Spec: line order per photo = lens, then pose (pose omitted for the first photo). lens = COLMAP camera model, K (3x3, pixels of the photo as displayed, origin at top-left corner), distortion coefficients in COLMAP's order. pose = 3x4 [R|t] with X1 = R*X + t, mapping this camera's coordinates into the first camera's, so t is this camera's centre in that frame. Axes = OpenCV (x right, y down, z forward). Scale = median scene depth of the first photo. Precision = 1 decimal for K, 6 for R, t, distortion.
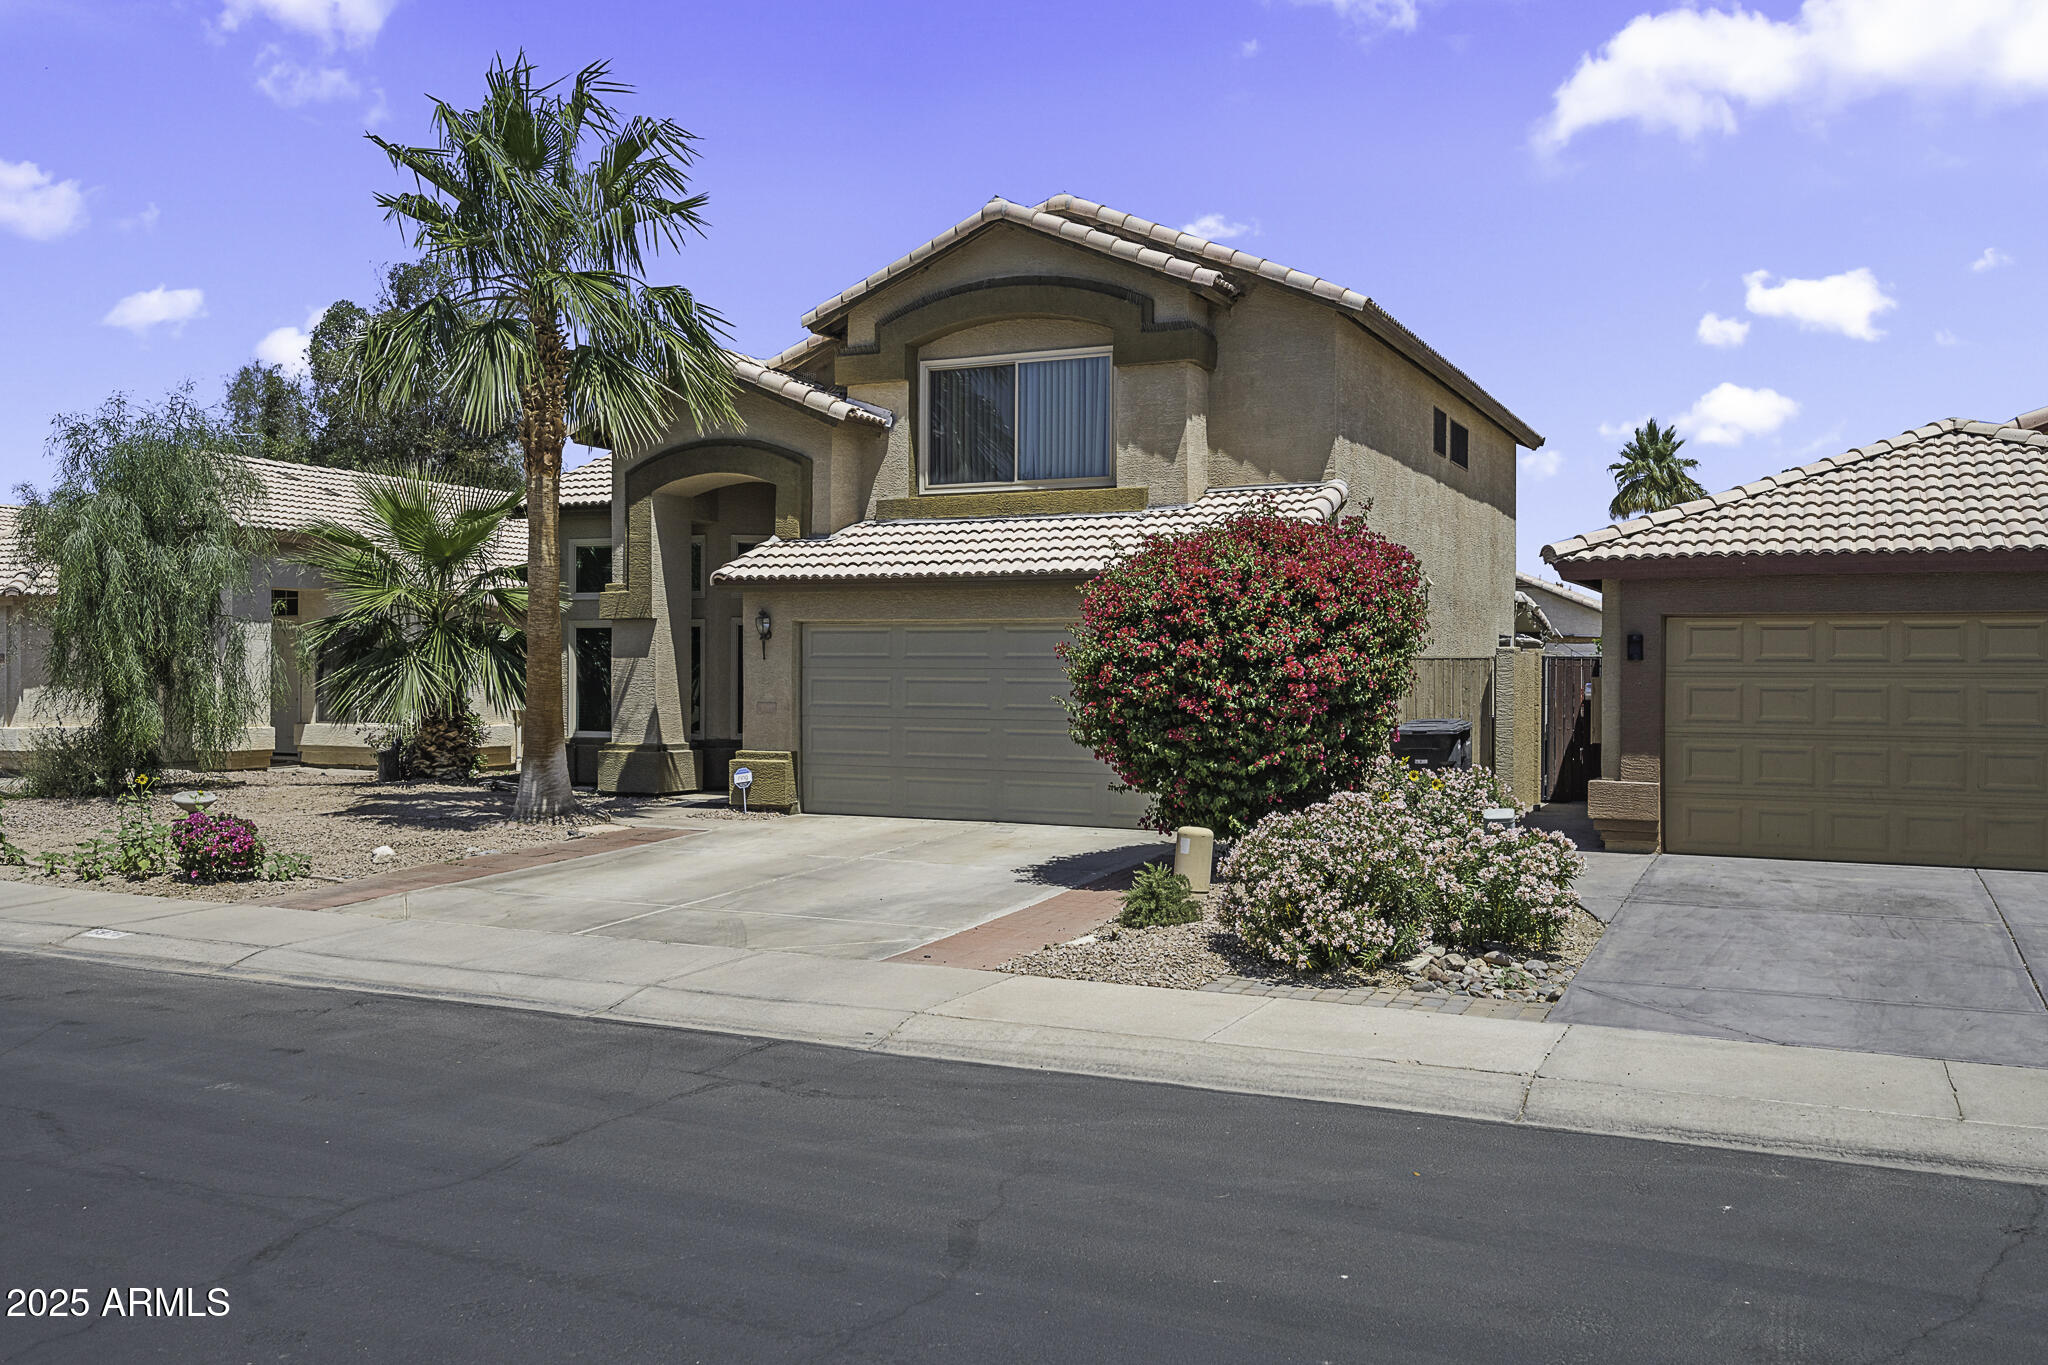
lens RADIAL K [[1734.6, 0, 1024.5], [0, 1734.6, 678.7], [0, 0, 1]] dist [-0.007909, -0.001592]
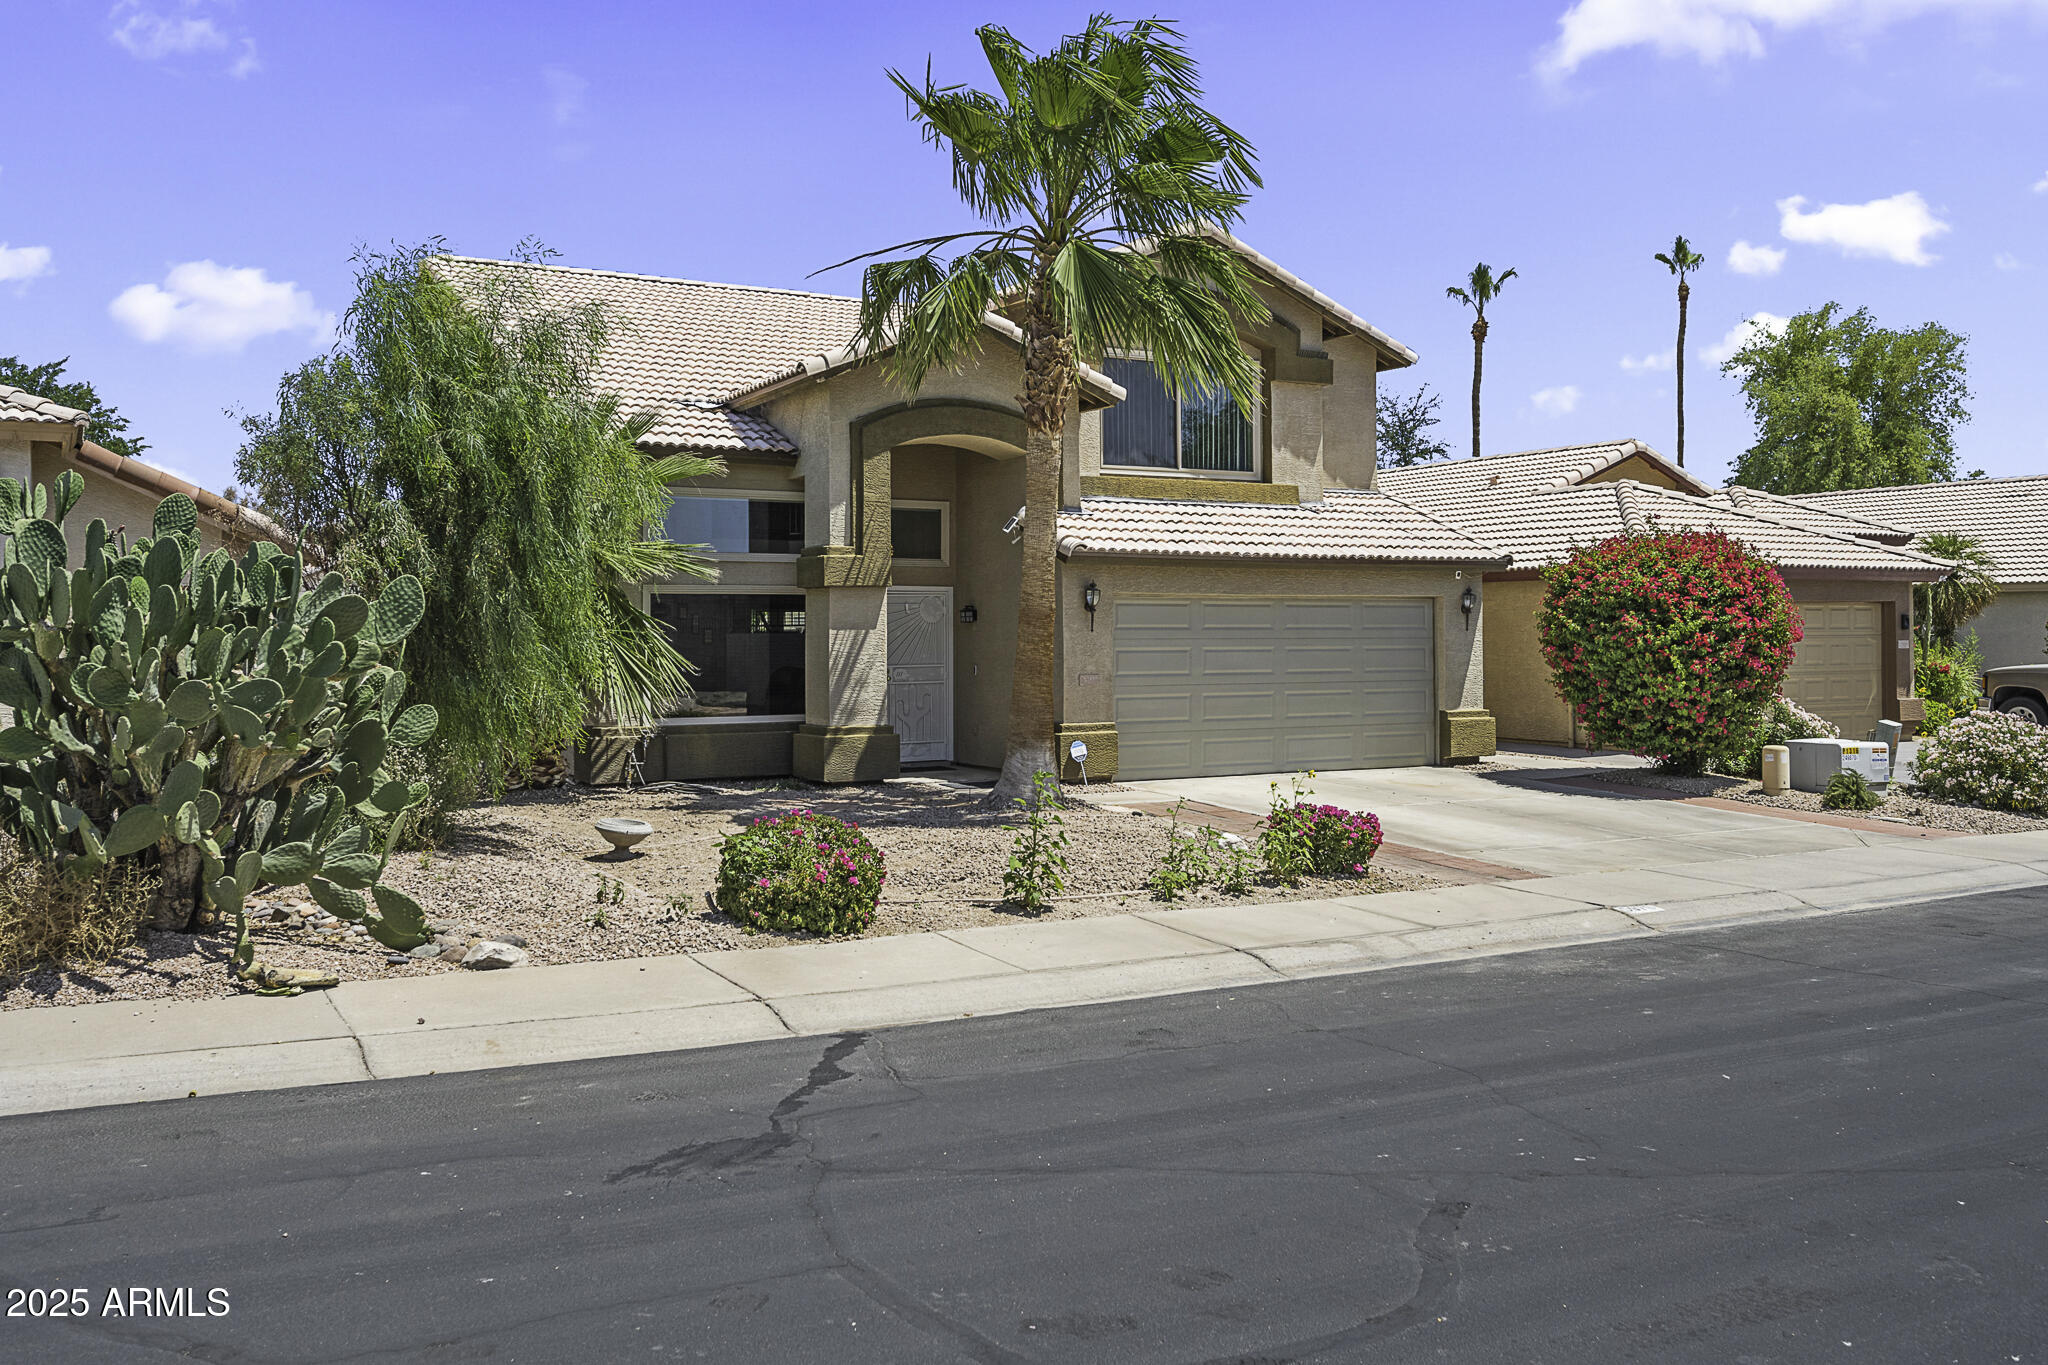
lens RADIAL K [[1734.6, 0, 1019.9], [0, 1734.6, 675.8], [0, 0, 1]] dist [-0.007909, -0.001592]
pose [[0.585147, -0.025249, 0.810534, -0.983275], [0.011337, 0.999672, 0.022957, -0.008956], [-0.810848, -0.004245, 0.585242, 0.446591]]
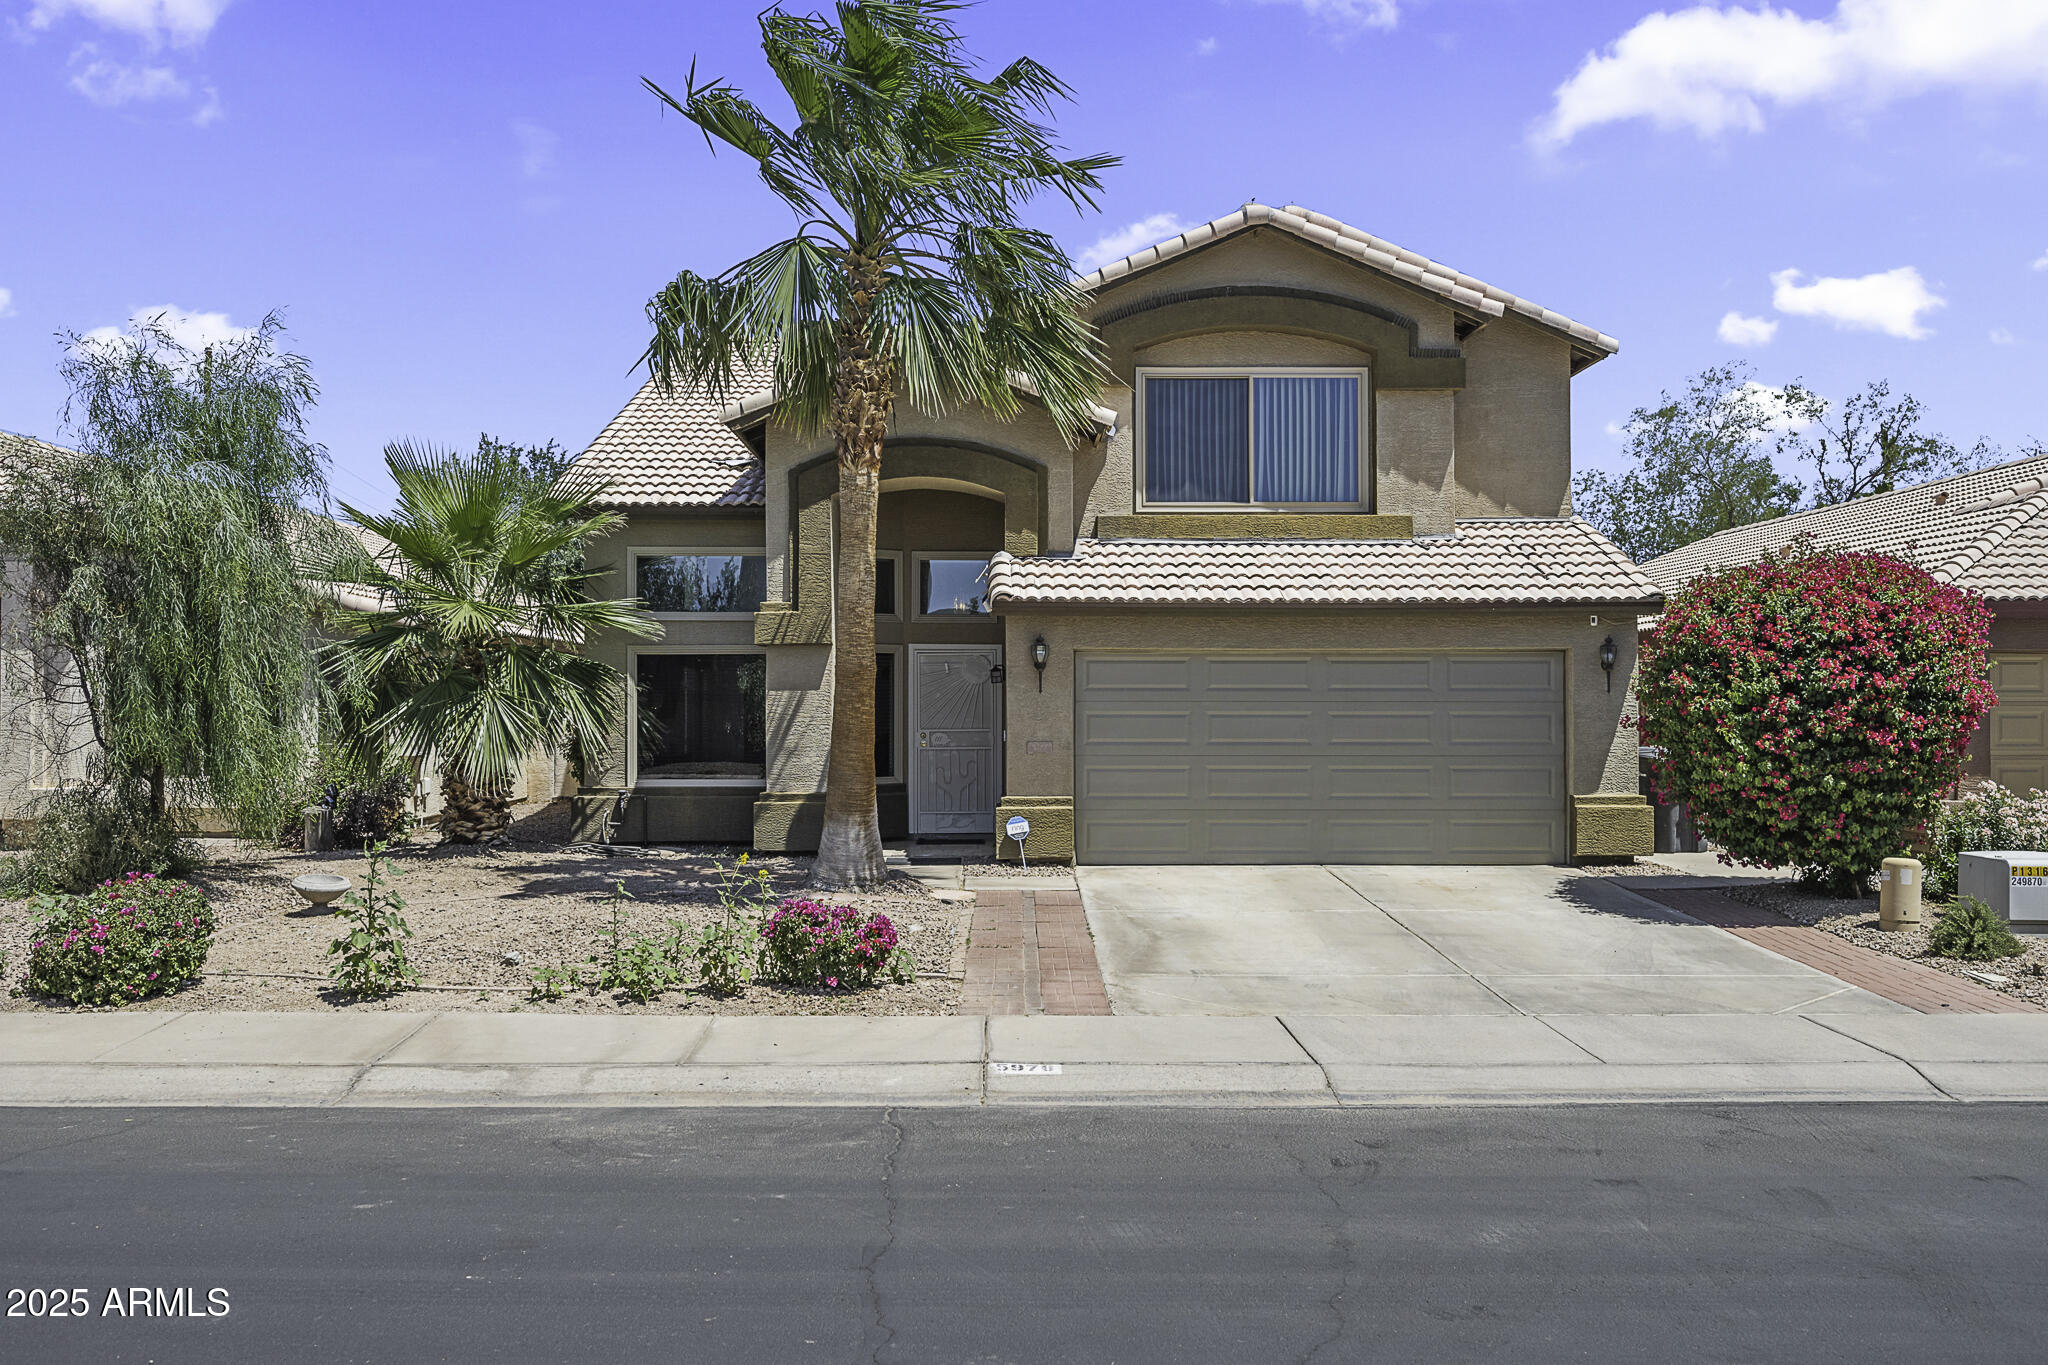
lens RADIAL K [[1734.6, 0, 1024.2], [0, 1734.6, 690.7], [0, 0, 1]] dist [-0.007909, -0.001592]
pose [[0.899104, -0.001306, 0.437733, -0.540299], [0.006342, 0.999929, -0.010043, -0.003095], [-0.437689, 0.011806, 0.899049, 0.213253]]
